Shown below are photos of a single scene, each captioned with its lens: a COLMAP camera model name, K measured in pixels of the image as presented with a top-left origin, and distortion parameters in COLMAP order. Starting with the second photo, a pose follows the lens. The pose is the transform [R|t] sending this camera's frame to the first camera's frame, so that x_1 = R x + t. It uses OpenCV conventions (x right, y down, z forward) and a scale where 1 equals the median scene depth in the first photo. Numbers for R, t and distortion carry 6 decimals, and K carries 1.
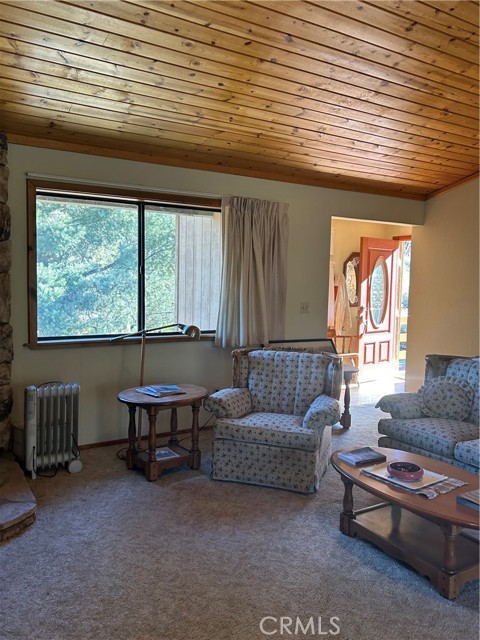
lens RADIAL K [[520.3, 0, 231.9], [0, 520.3, 324.7], [0, 0, 1]] dist [0.042062, -0.054283]
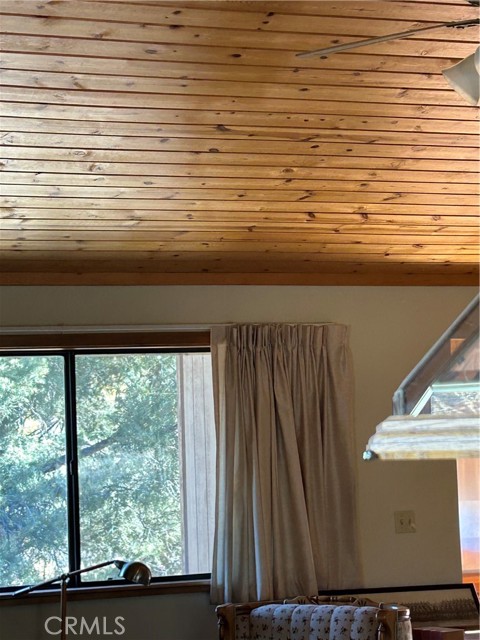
lens RADIAL K [[1572.1, 0, 238.5], [0, 1572.1, 316.7], [0, 0, 1]] dist [0.162619, 0.000000]
pose [[0.977906, -0.070493, -0.196799, 0.389100], [0.036233, 0.984336, -0.172540, 0.039240], [0.205879, 0.161598, 0.965142, -0.708273]]
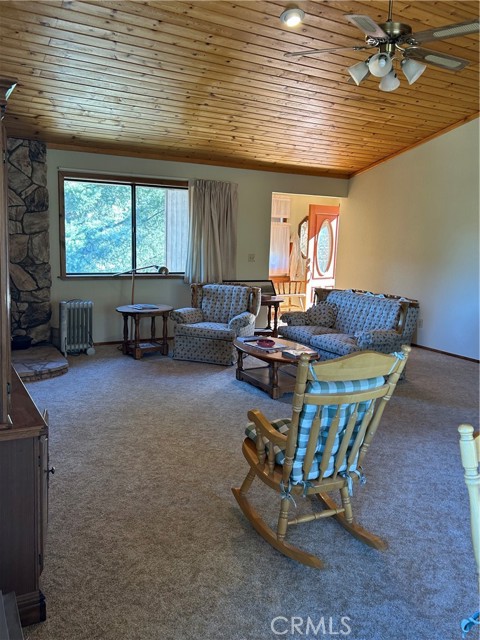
lens RADIAL K [[520.3, 0, 240.9], [0, 520.3, 323.1], [0, 0, 1]] dist [0.042062, -0.054283]
pose [[0.999680, 0.015595, -0.019937, 0.185796], [-0.013910, 0.996534, 0.082021, 0.038427], [0.021147, -0.081717, 0.996431, -0.563690]]
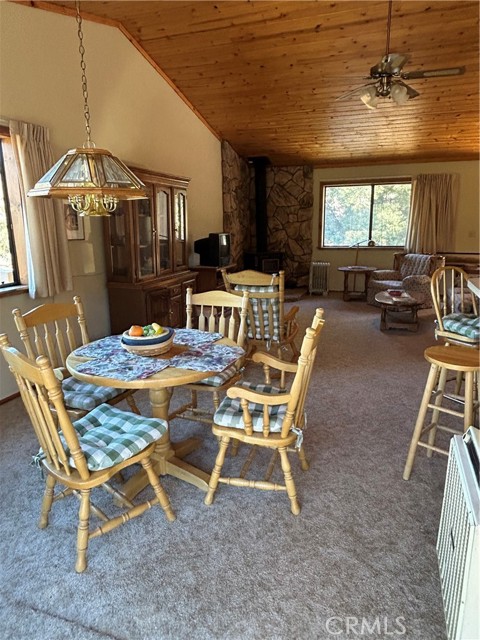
lens RADIAL K [[411.8, 0, 243.0], [0, 411.8, 316.7], [0, 0, 1]] dist [-0.005473, 0.000874]
pose [[0.637625, 0.143211, -0.756918, 0.937916], [-0.039509, 0.987354, 0.153529, 0.074420], [0.769333, -0.067989, 0.635220, -0.583798]]
